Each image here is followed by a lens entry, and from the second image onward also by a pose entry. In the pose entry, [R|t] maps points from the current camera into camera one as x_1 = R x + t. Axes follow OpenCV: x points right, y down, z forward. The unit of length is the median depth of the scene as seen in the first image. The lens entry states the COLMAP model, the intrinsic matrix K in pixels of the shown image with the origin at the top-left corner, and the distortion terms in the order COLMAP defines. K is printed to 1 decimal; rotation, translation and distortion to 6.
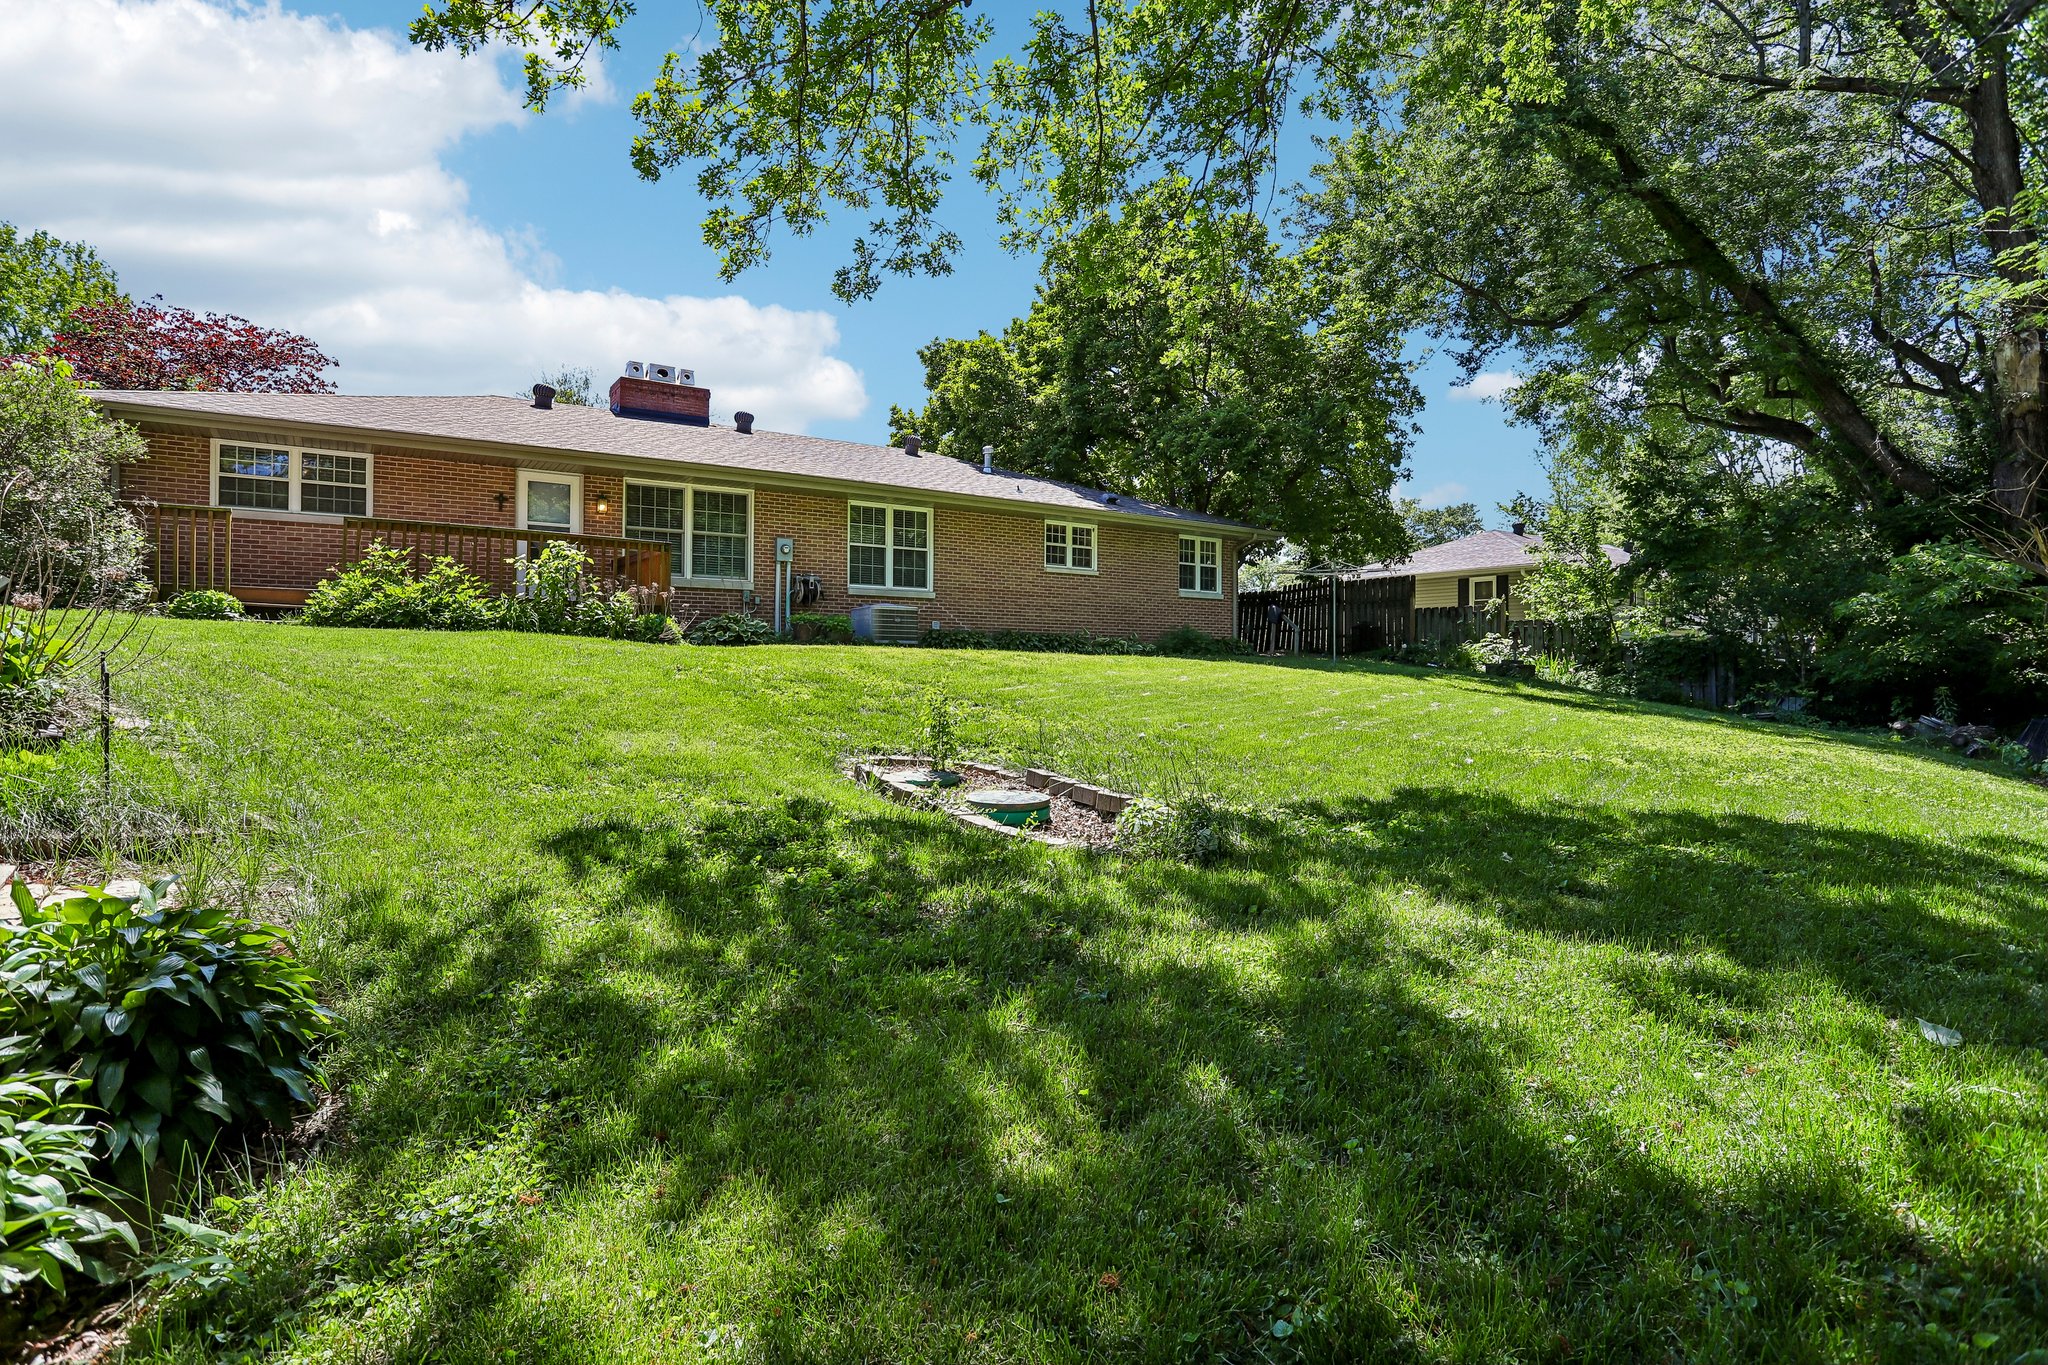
lens RADIAL K [[1023.3, 0, 1009.7], [0, 1023.3, 681.8], [0, 0, 1]] dist [-0.074941, 0.036616]
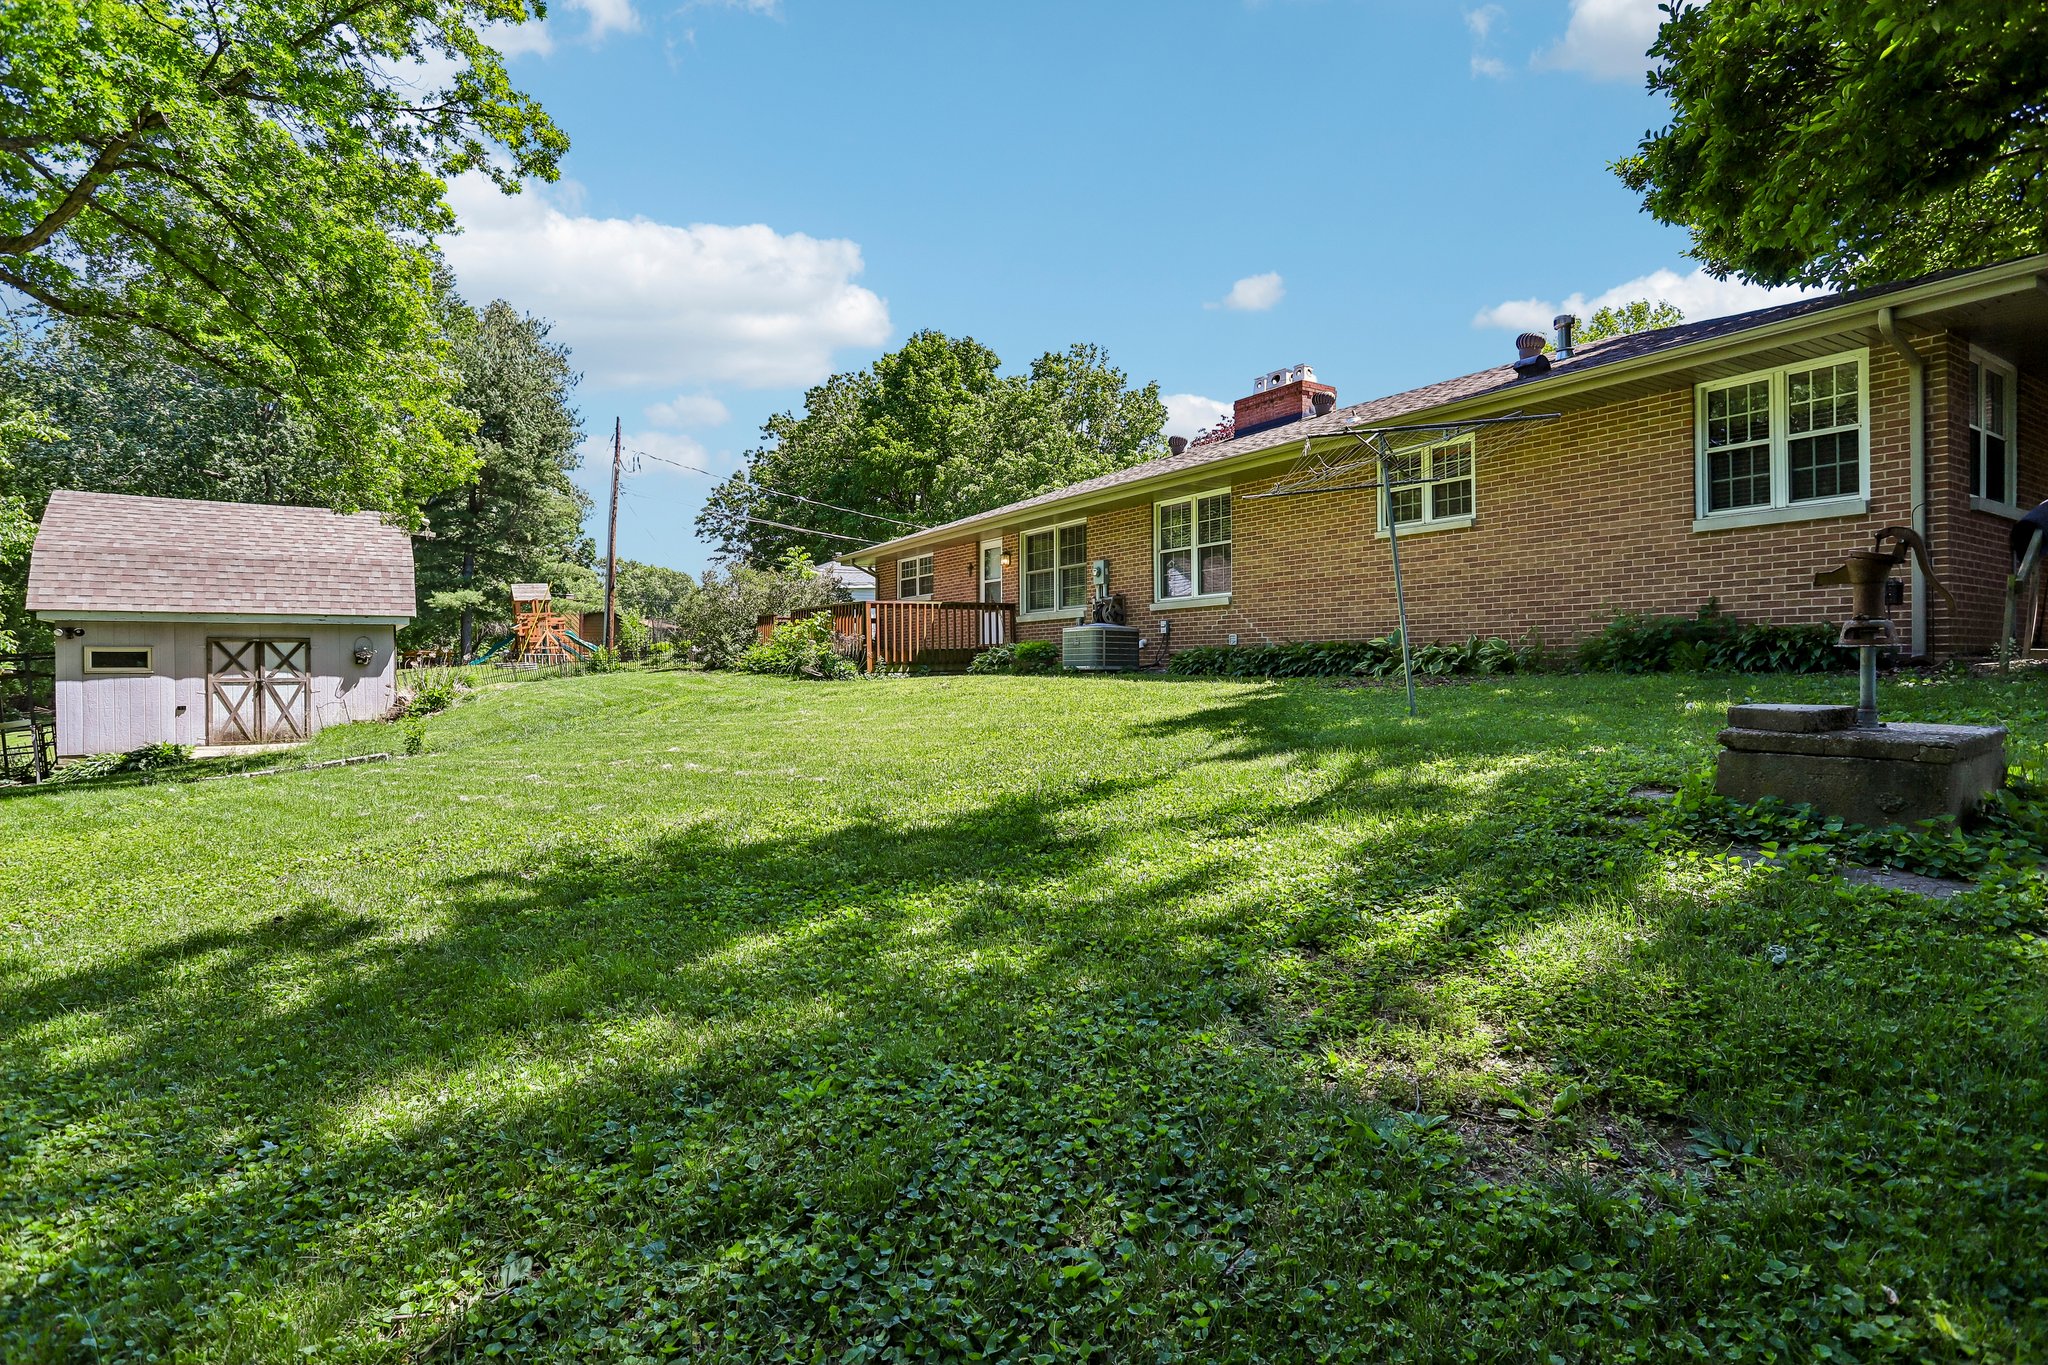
lens RADIAL K [[1023.3, 0, 1009.7], [0, 1023.3, 681.8], [0, 0, 1]] dist [-0.074941, 0.036616]
pose [[-0.028626, 0.008727, -0.999552, 0.634203], [0.002683, 0.999959, 0.008654, -0.028130], [0.999587, -0.002434, -0.028648, 0.787054]]
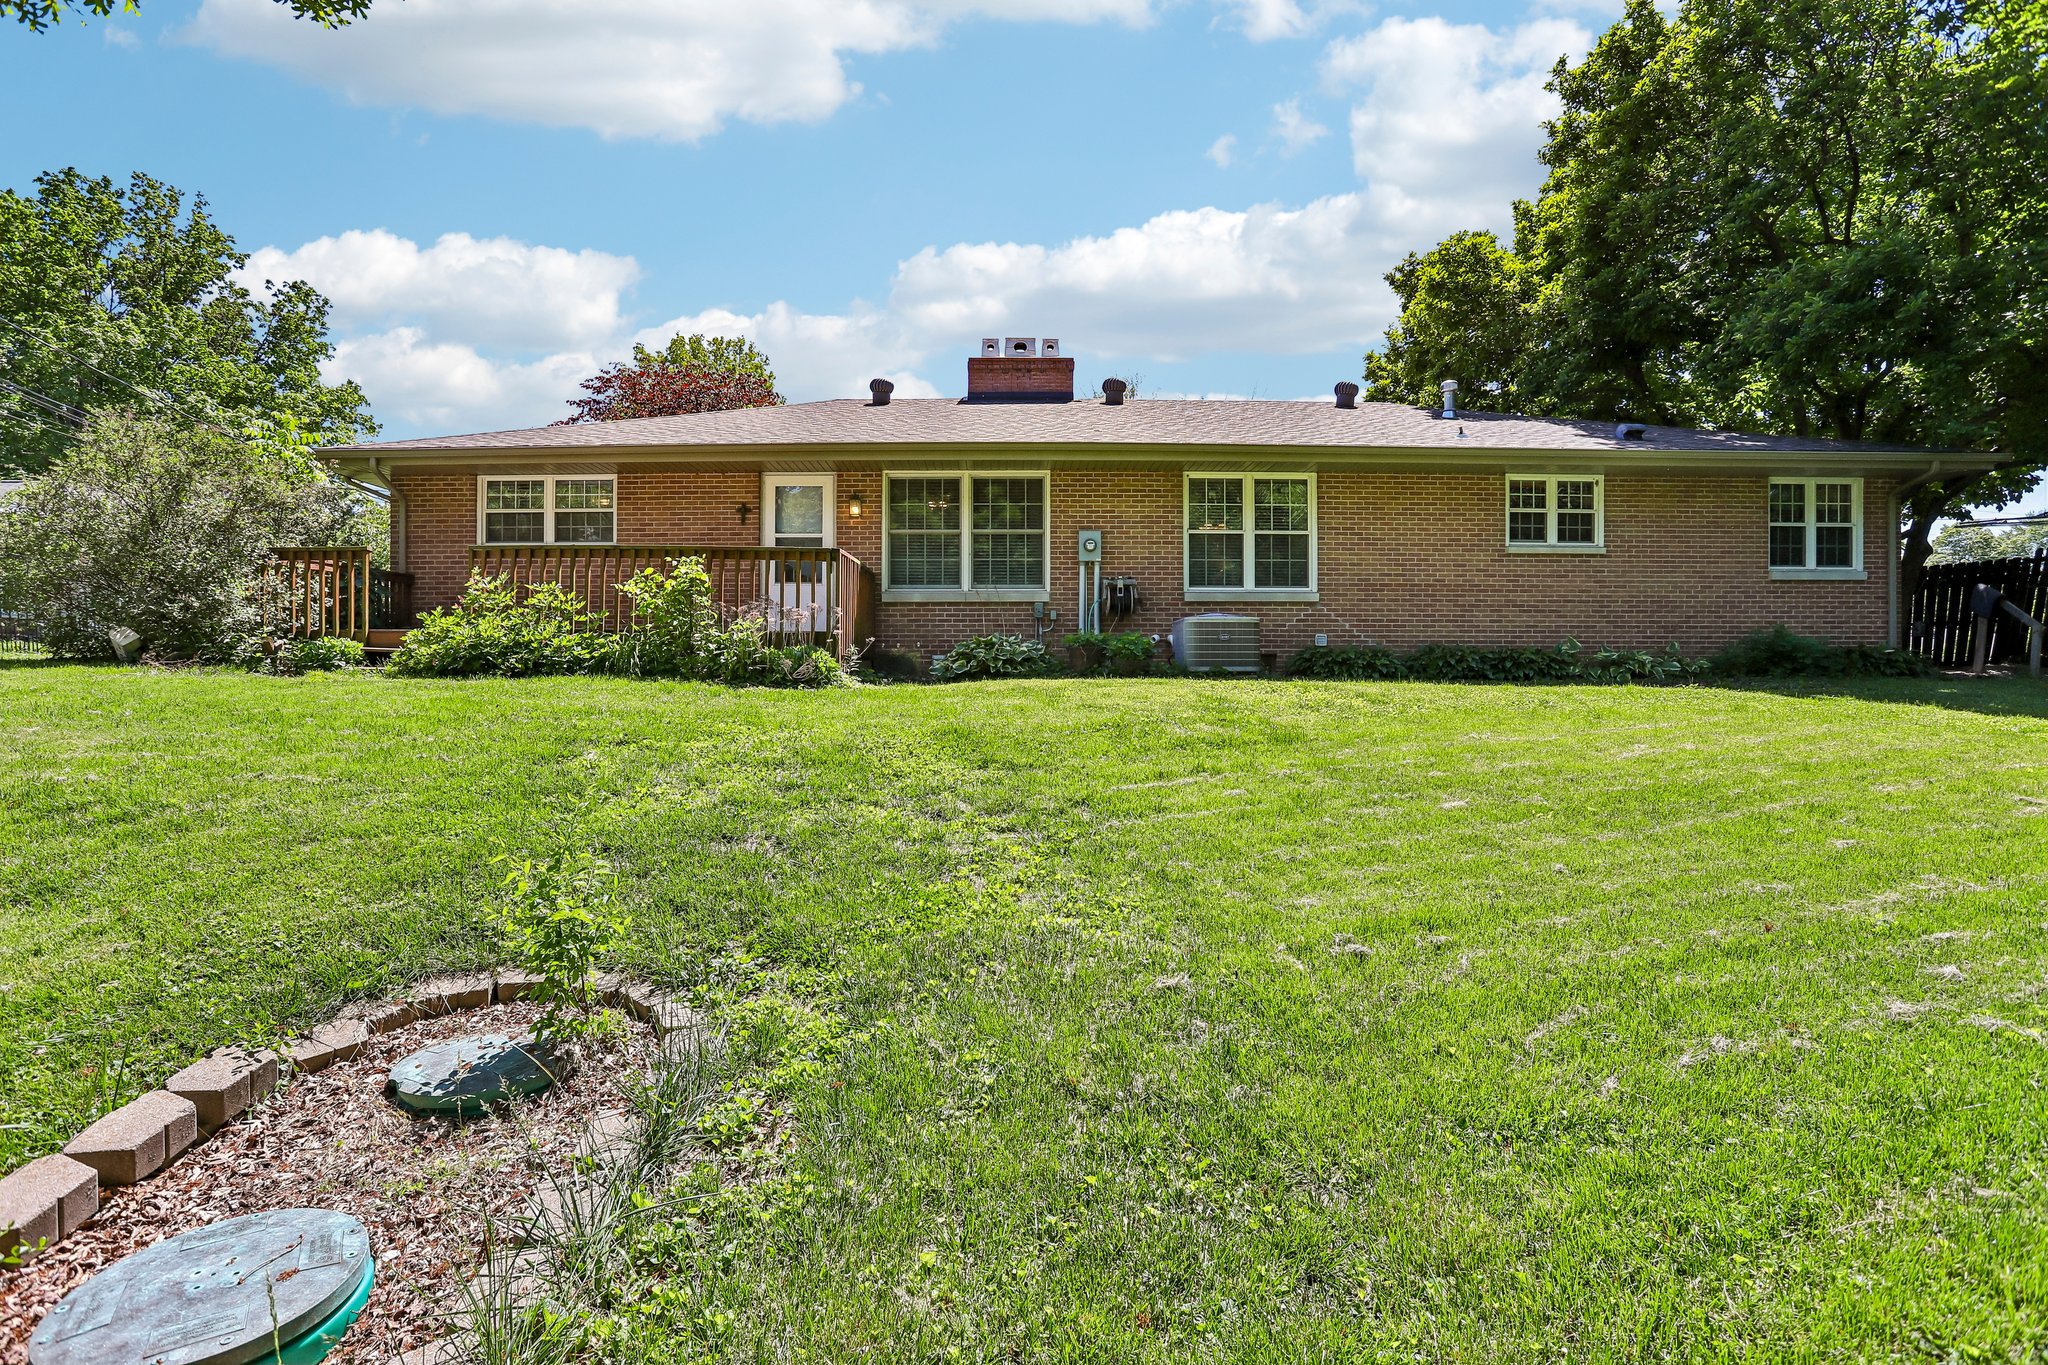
lens RADIAL K [[1023.3, 0, 1009.7], [0, 1023.3, 681.8], [0, 0, 1]] dist [-0.074941, 0.036616]
pose [[0.839176, 0.001637, -0.543858, 0.116000], [0.000051, 0.999995, 0.003088, -0.026682], [0.543860, -0.002619, 0.839172, 0.280183]]
